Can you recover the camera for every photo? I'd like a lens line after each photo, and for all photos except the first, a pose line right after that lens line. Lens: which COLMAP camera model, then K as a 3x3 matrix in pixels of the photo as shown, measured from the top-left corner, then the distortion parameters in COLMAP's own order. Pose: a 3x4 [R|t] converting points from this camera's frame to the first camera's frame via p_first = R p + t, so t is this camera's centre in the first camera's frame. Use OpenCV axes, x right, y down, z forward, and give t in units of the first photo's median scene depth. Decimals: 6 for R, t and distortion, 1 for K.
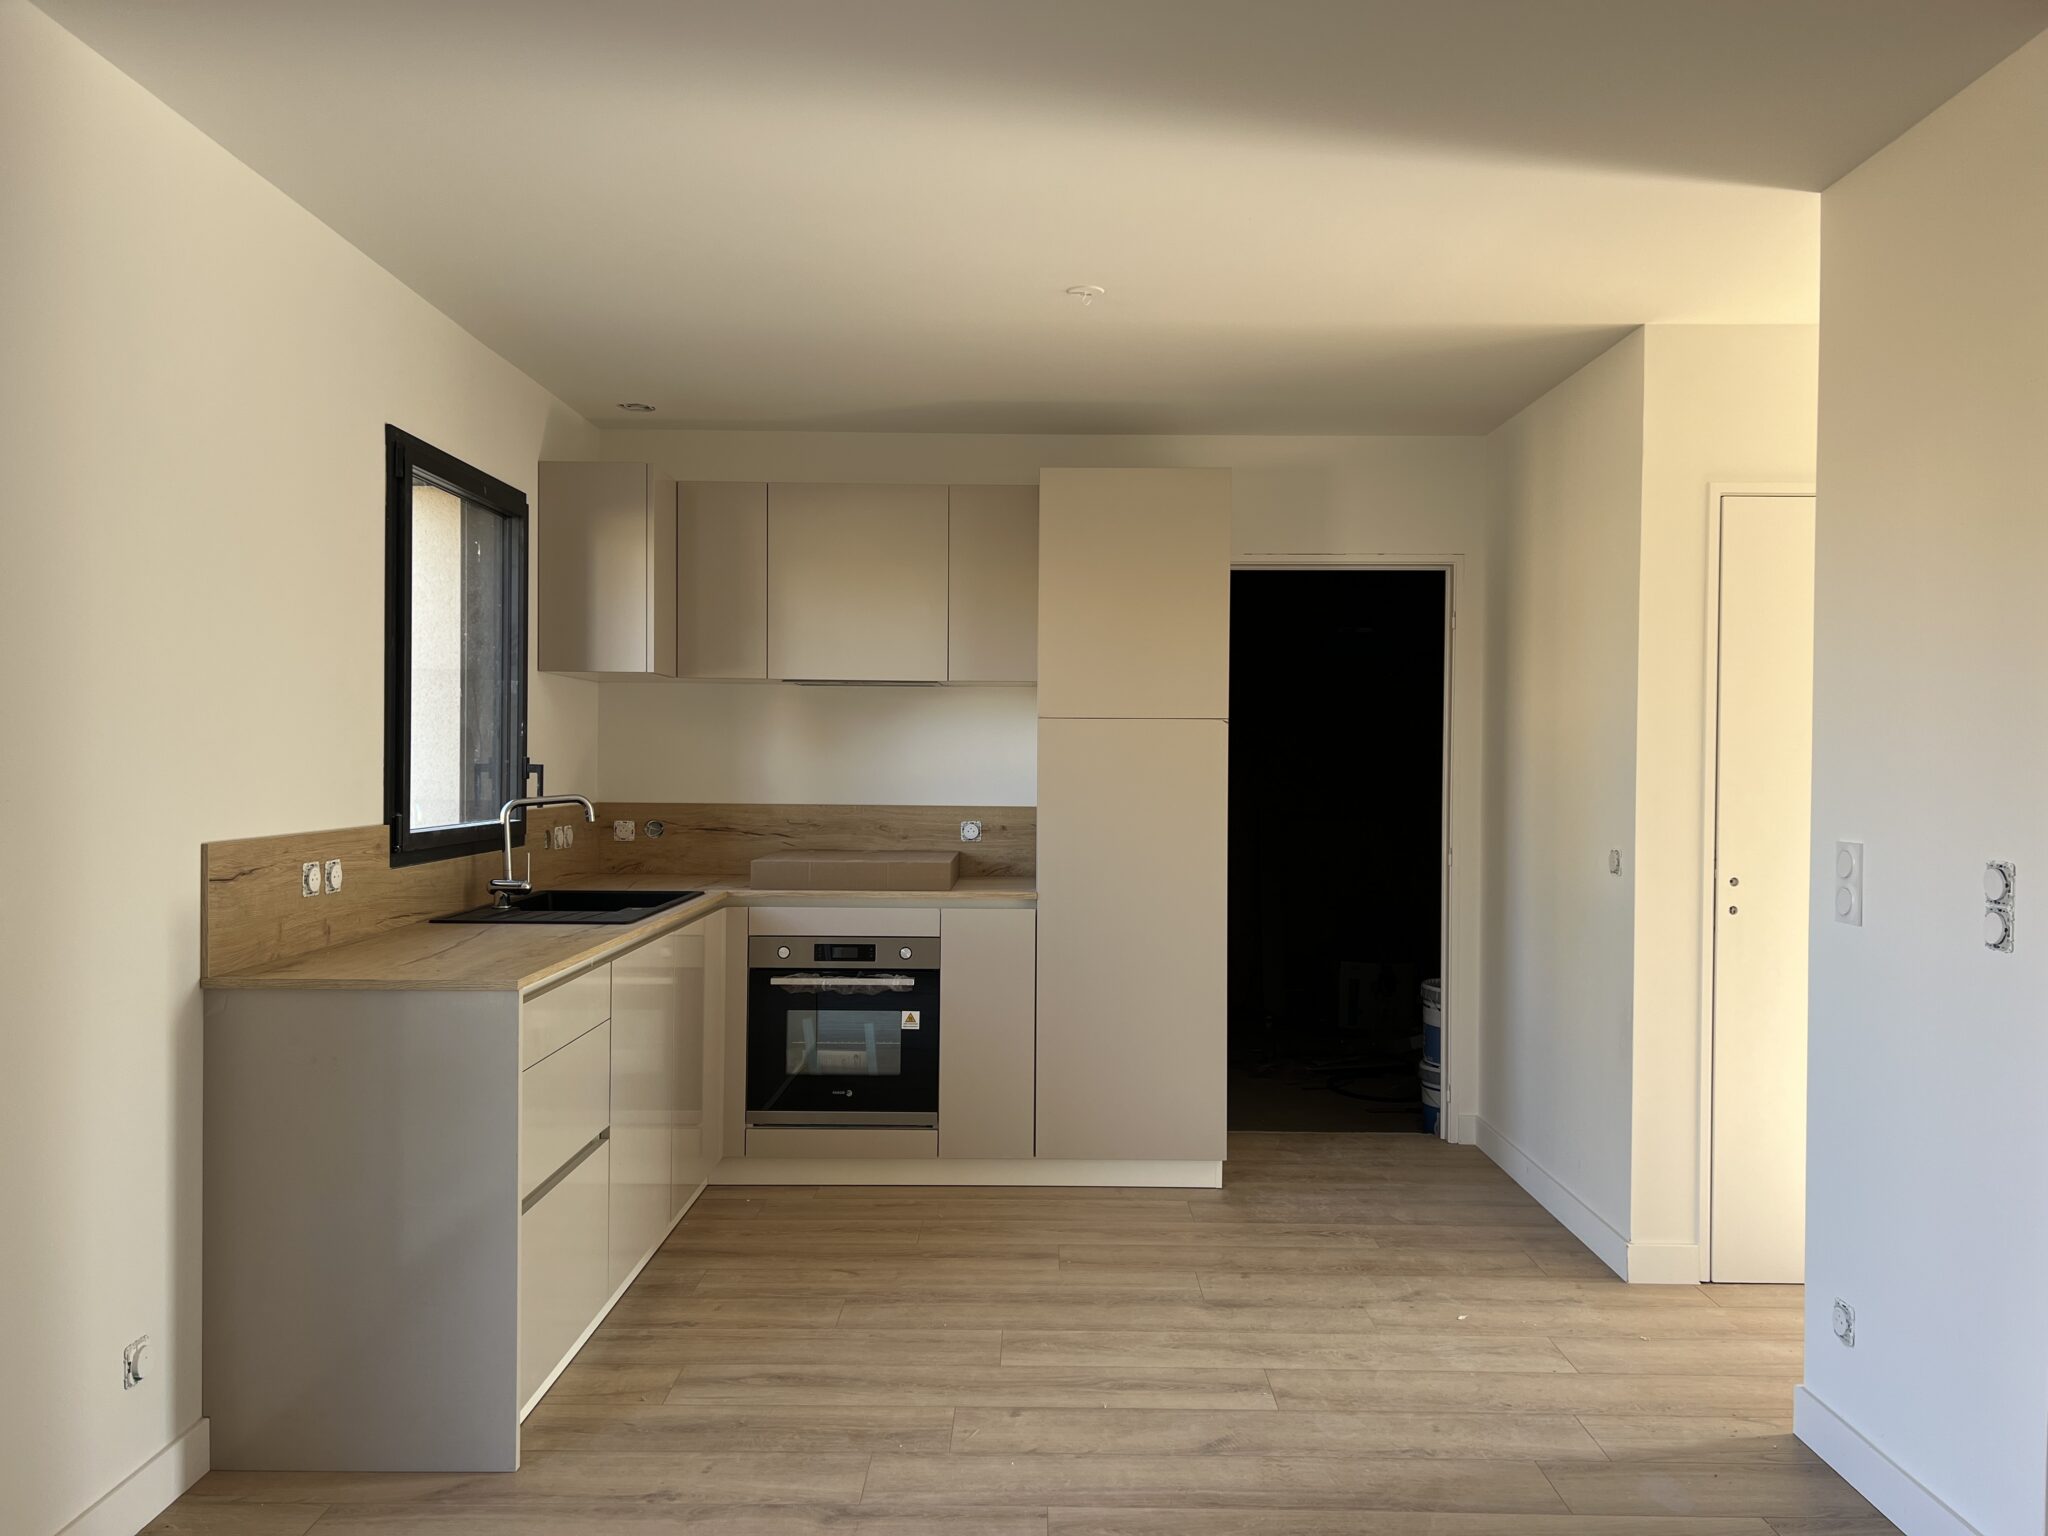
lens RADIAL K [[1531.3, 0, 1025.9], [0, 1531.3, 772.3], [0, 0, 1]] dist [0.038804, -0.040502]
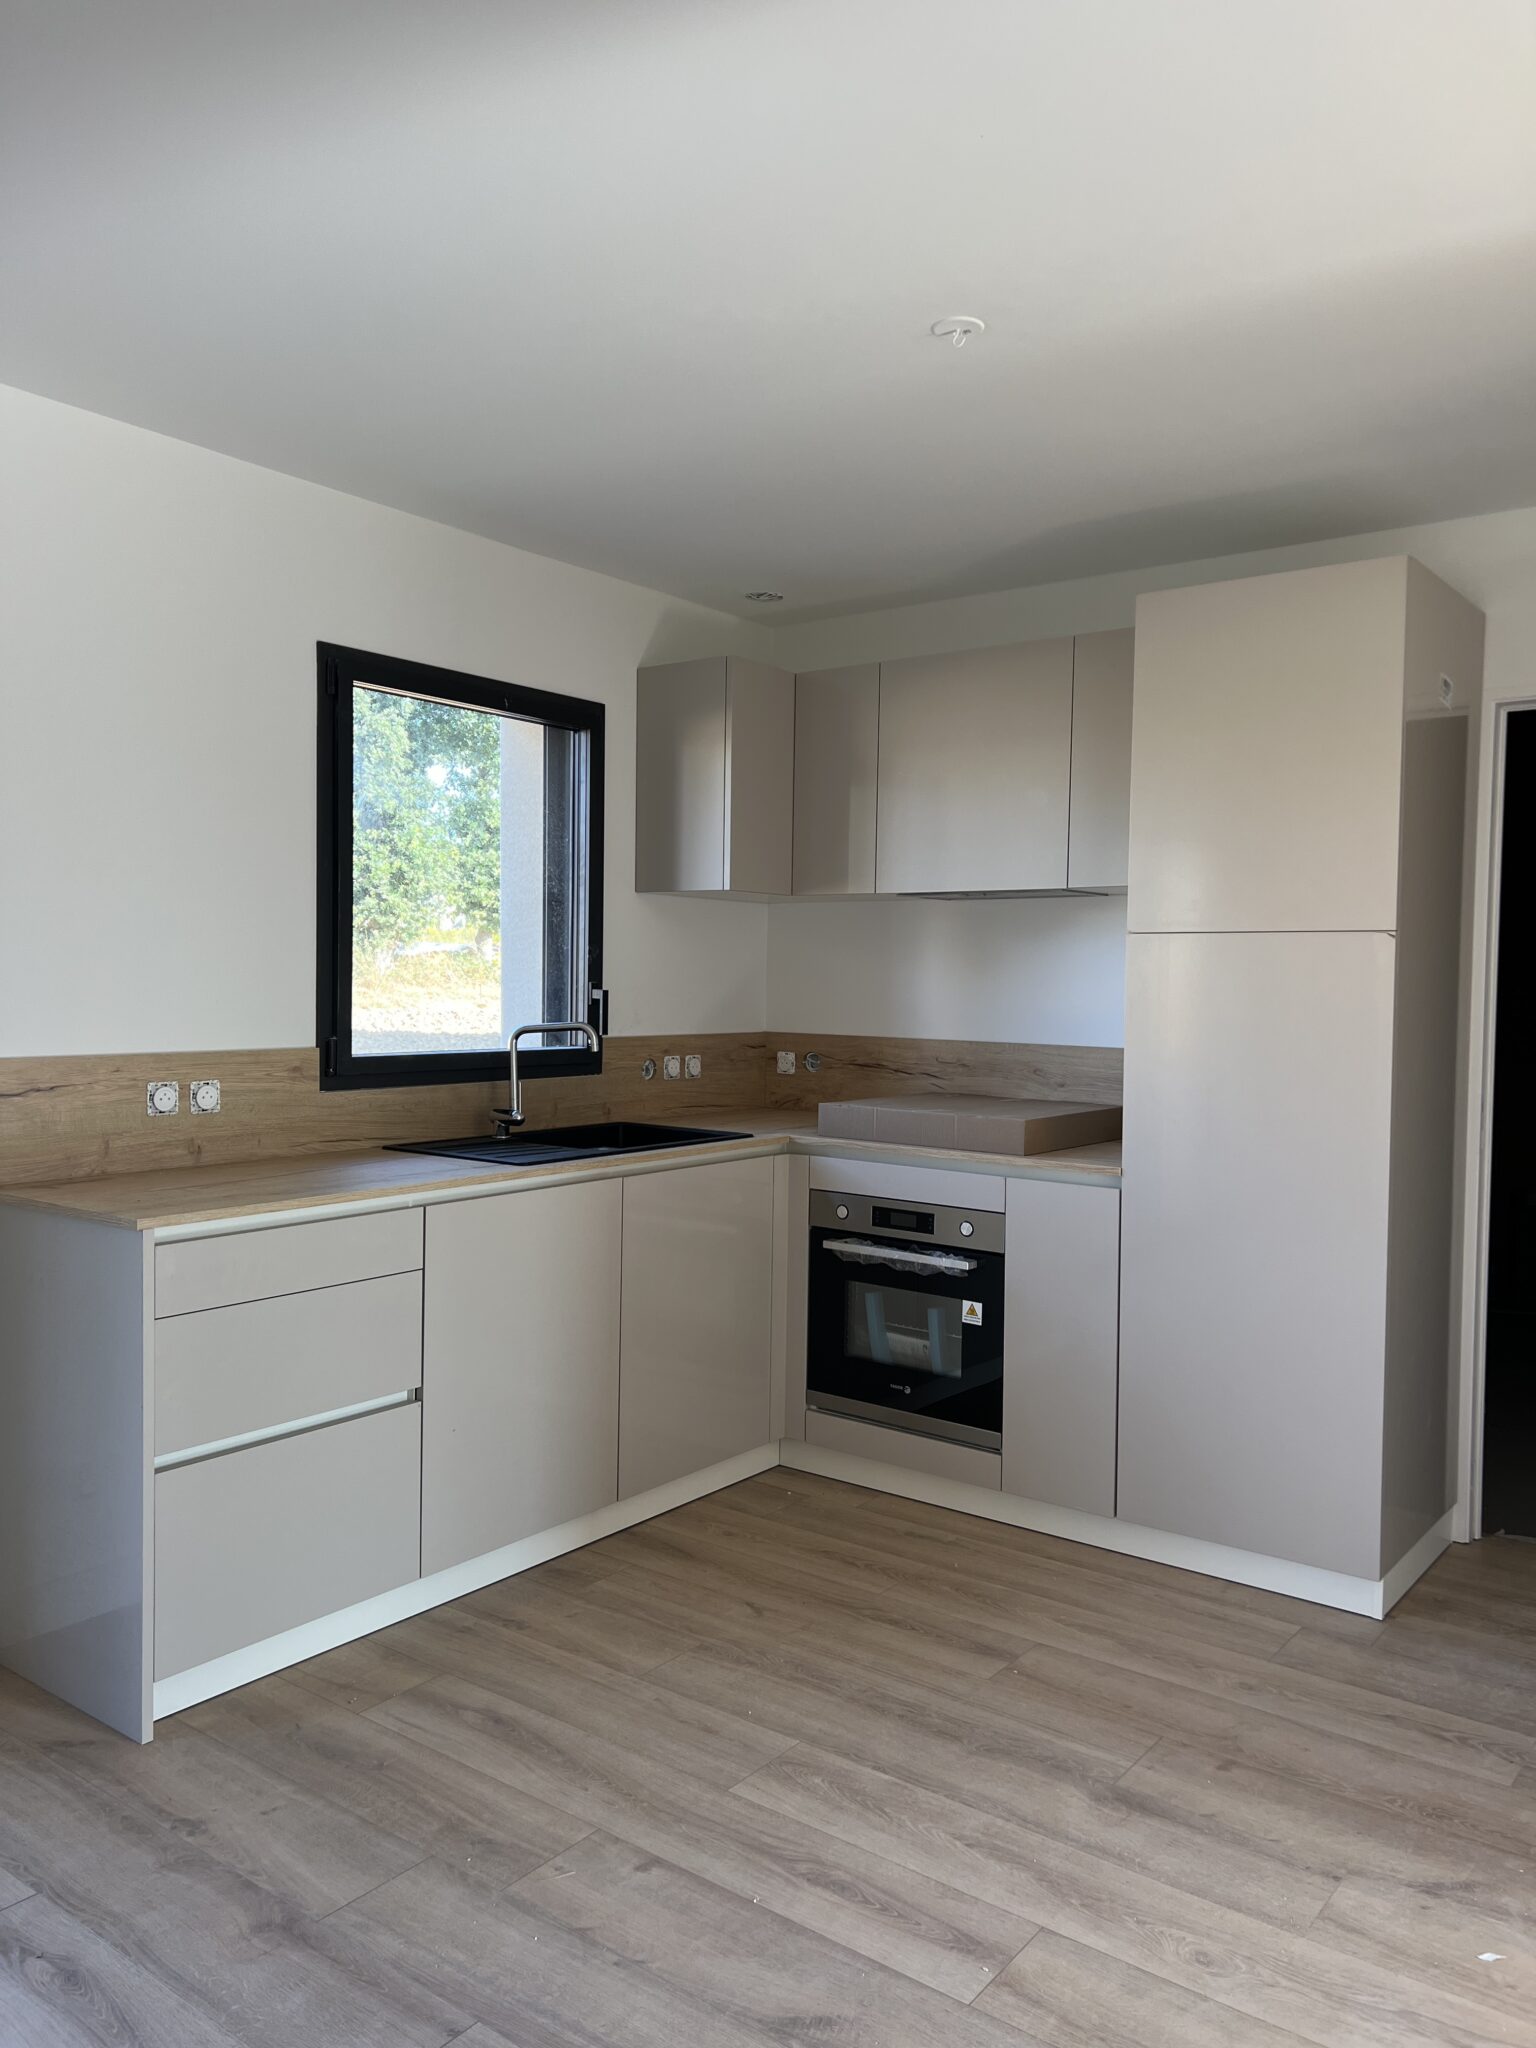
lens RADIAL K [[1531.3, 0, 770.5], [0, 1531.3, 1020.6], [0, 0, 1]] dist [0.038804, -0.040502]
pose [[0.802830, 0.024165, -0.595718, 0.344112], [-0.015967, 0.999691, 0.019035, -0.005773], [0.595994, -0.005770, 0.802968, 0.316556]]
